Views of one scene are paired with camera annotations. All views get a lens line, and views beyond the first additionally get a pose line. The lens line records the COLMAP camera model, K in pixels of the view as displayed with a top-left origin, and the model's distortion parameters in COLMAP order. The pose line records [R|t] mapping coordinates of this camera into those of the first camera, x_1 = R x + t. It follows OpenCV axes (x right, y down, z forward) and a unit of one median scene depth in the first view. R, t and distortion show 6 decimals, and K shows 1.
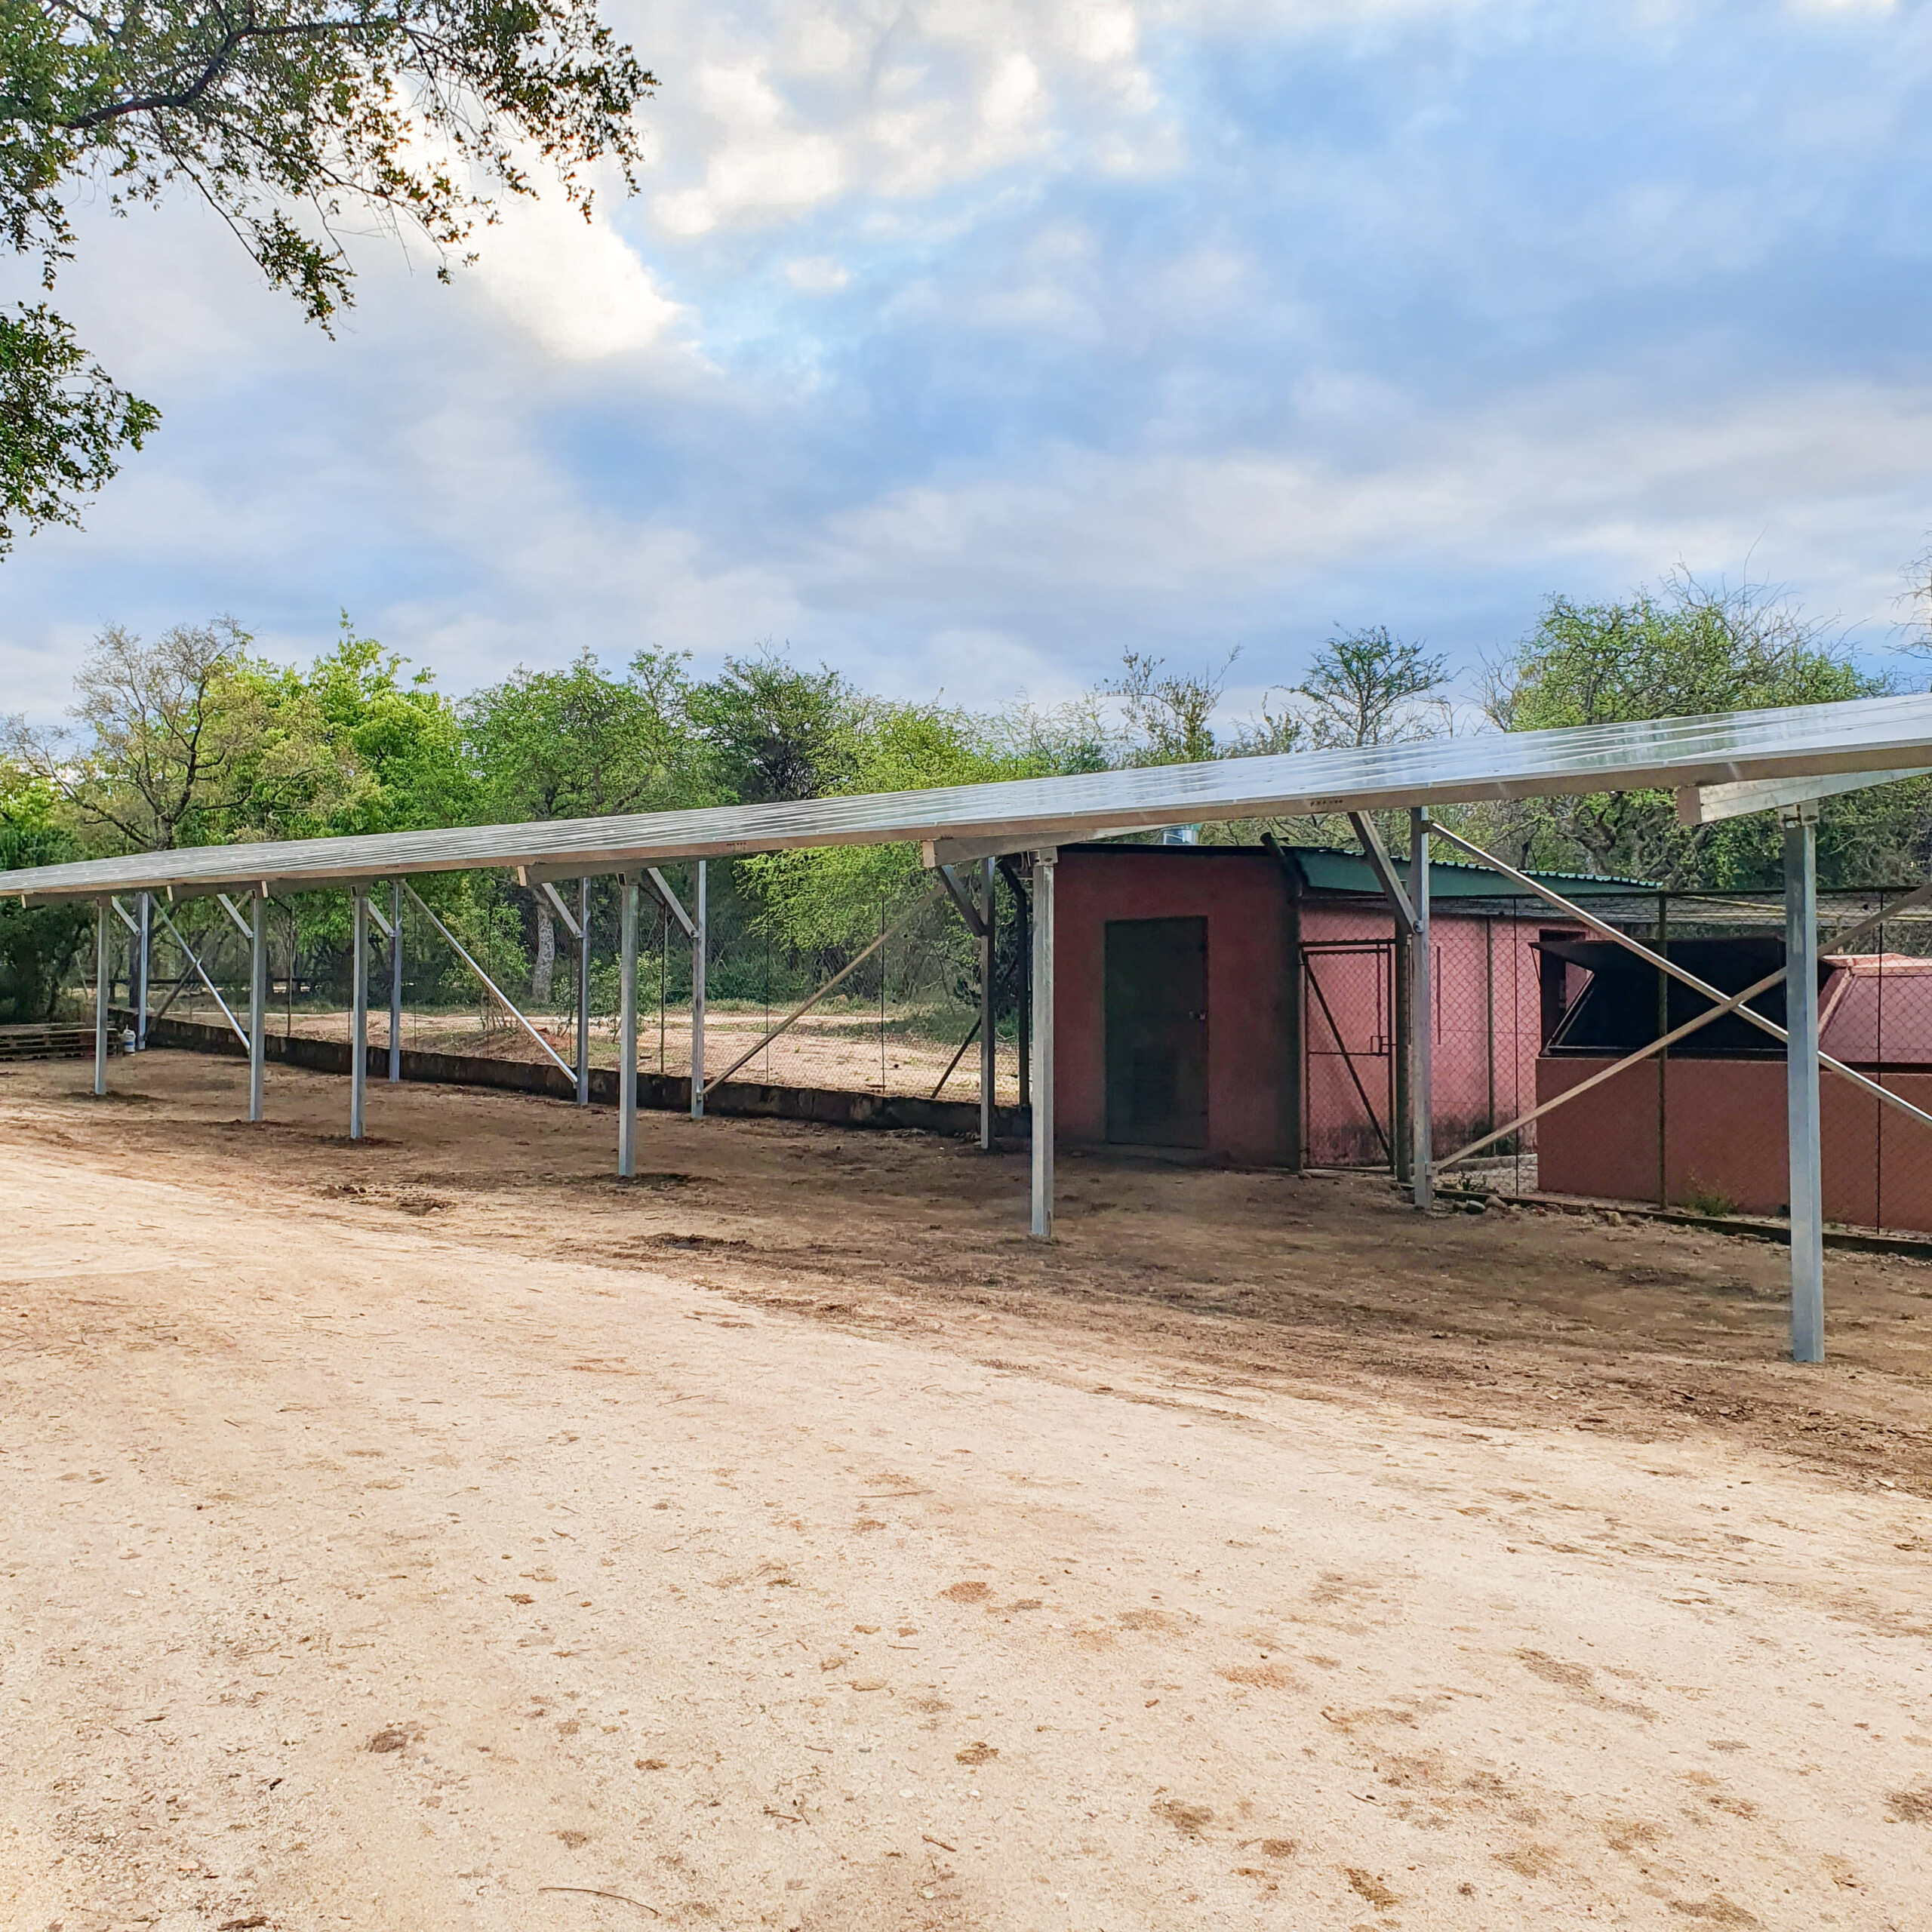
lens RADIAL K [[1839.8, 0, 966.0], [0, 1839.8, 966.0], [0, 0, 1]] dist [-0.011253, -0.001068]
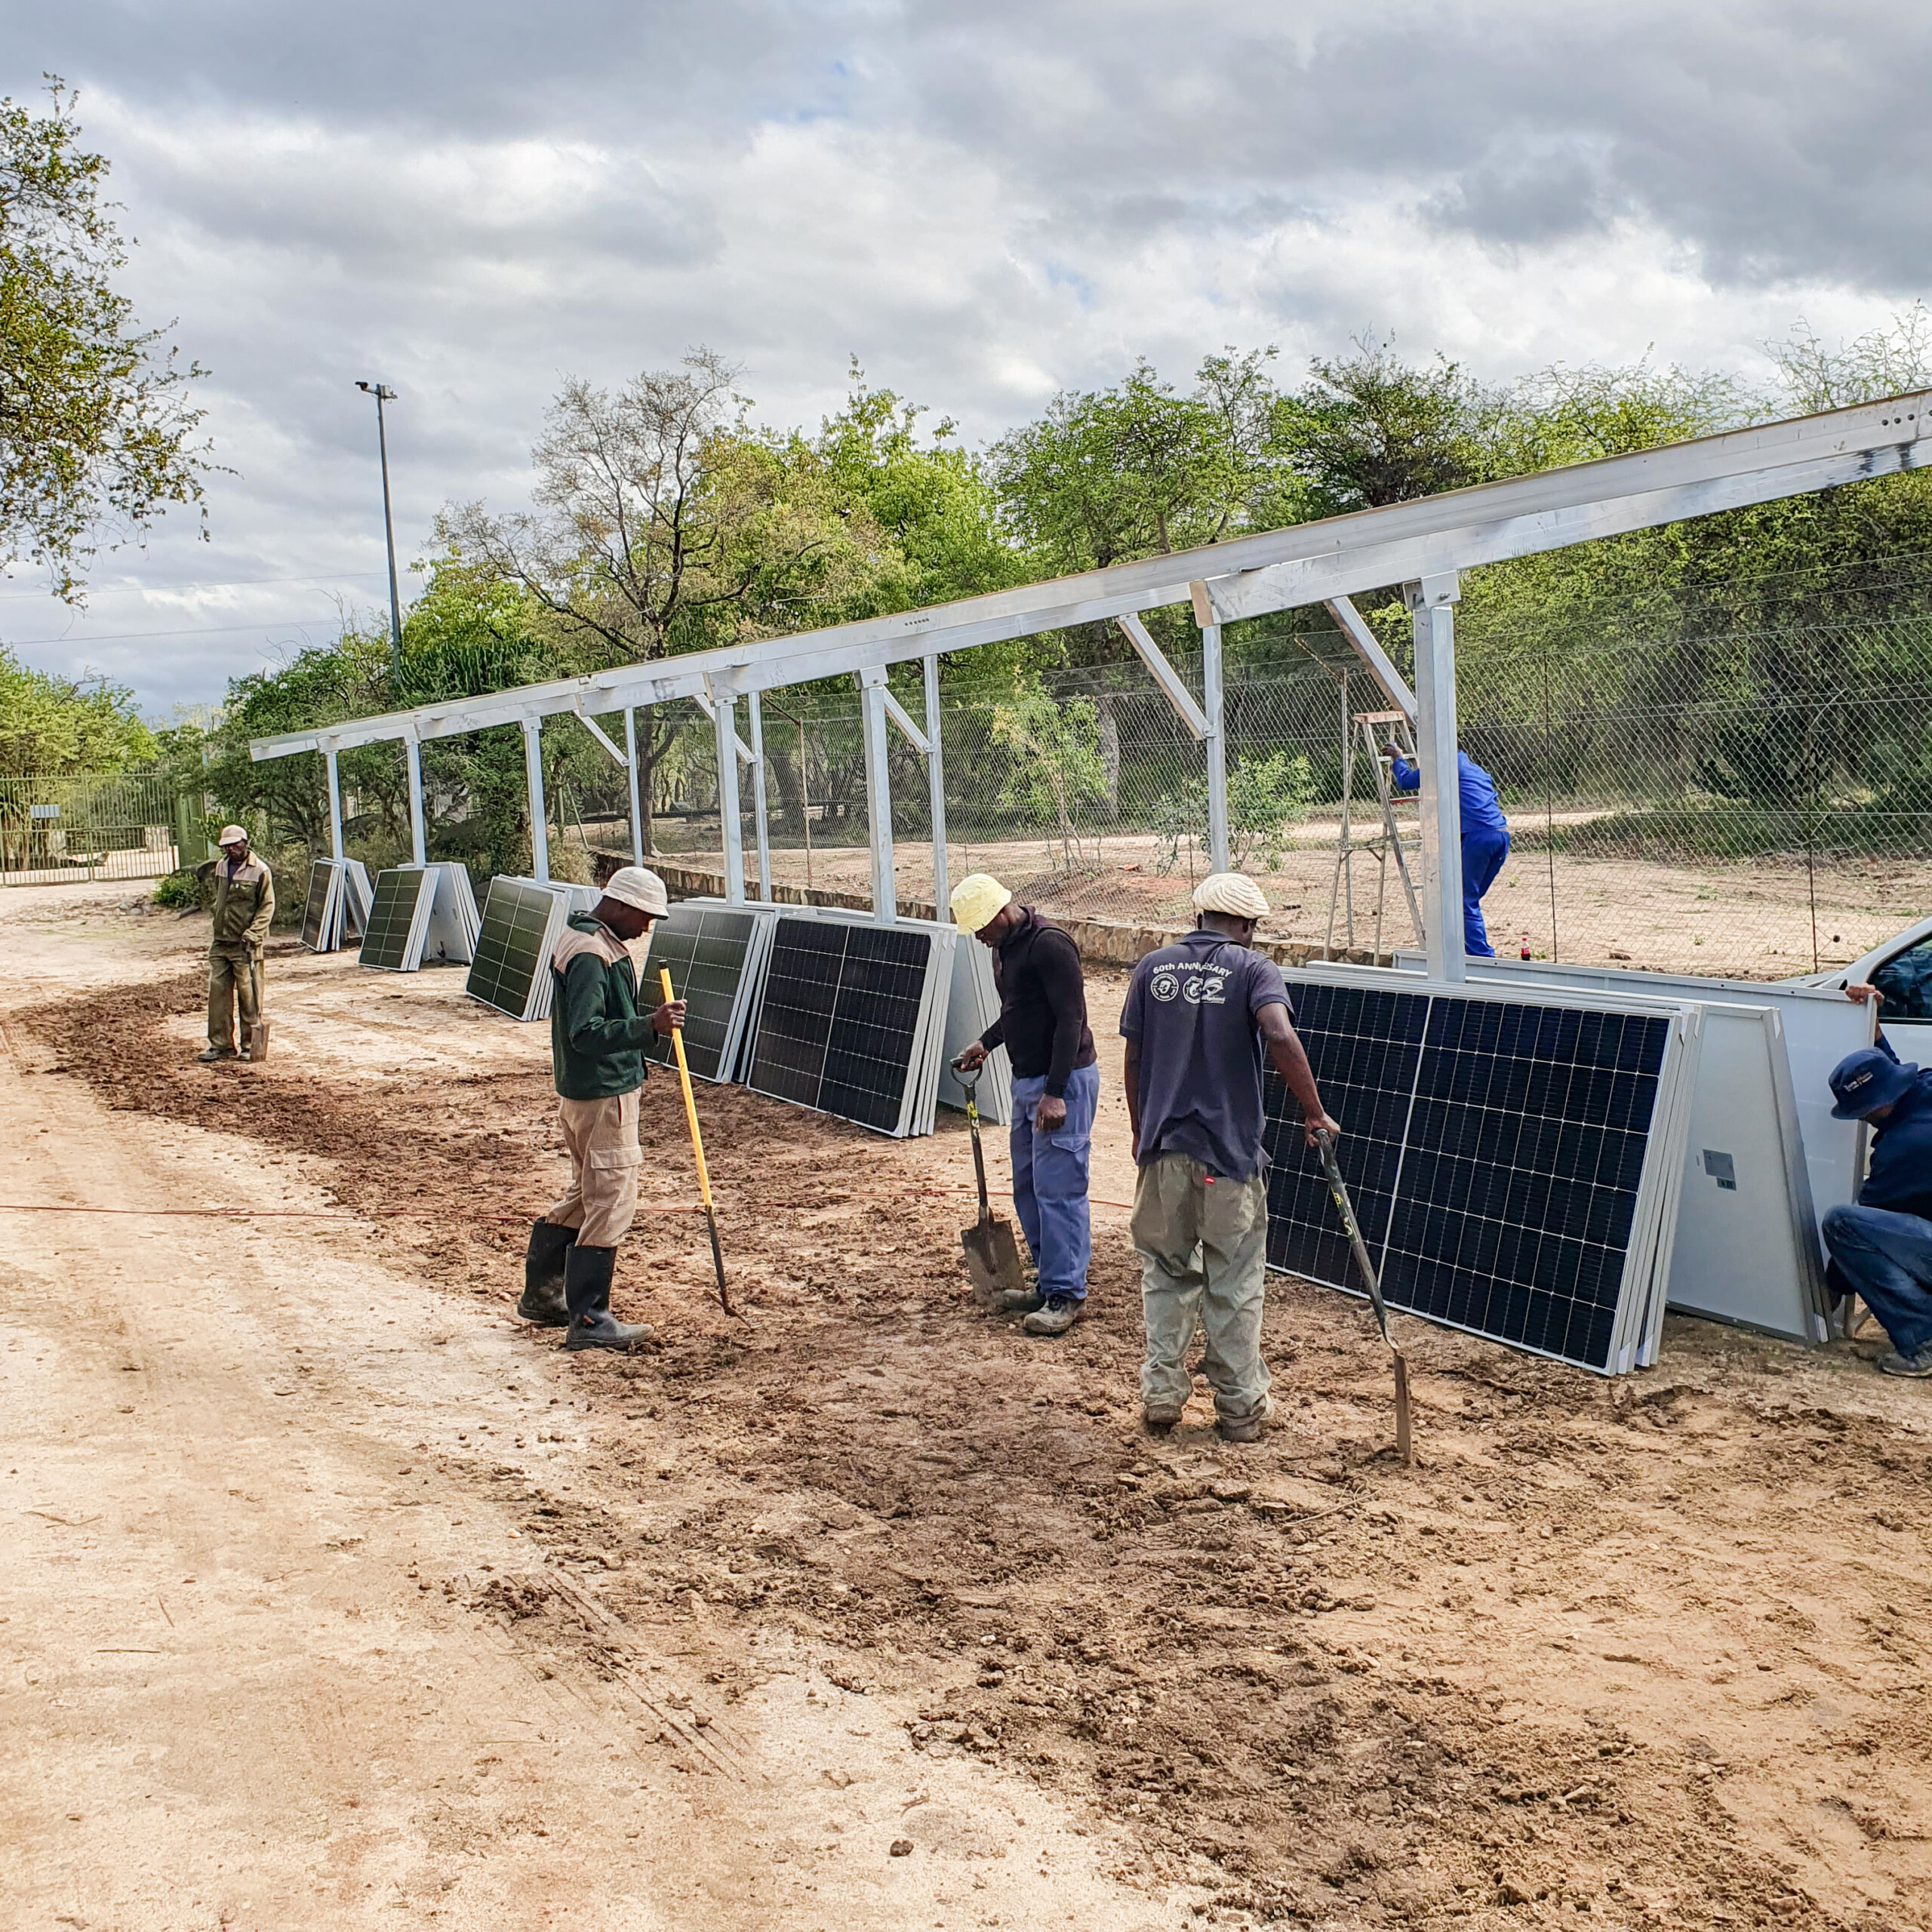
lens RADIAL K [[1839.8, 0, 966.0], [0, 1839.8, 966.0], [0, 0, 1]] dist [-0.011253, -0.001068]
pose [[0.957140, -0.027506, -0.288318, -0.060735], [0.061330, 0.992154, 0.108947, -0.006234], [0.283059, -0.121960, 0.951317, 0.206111]]
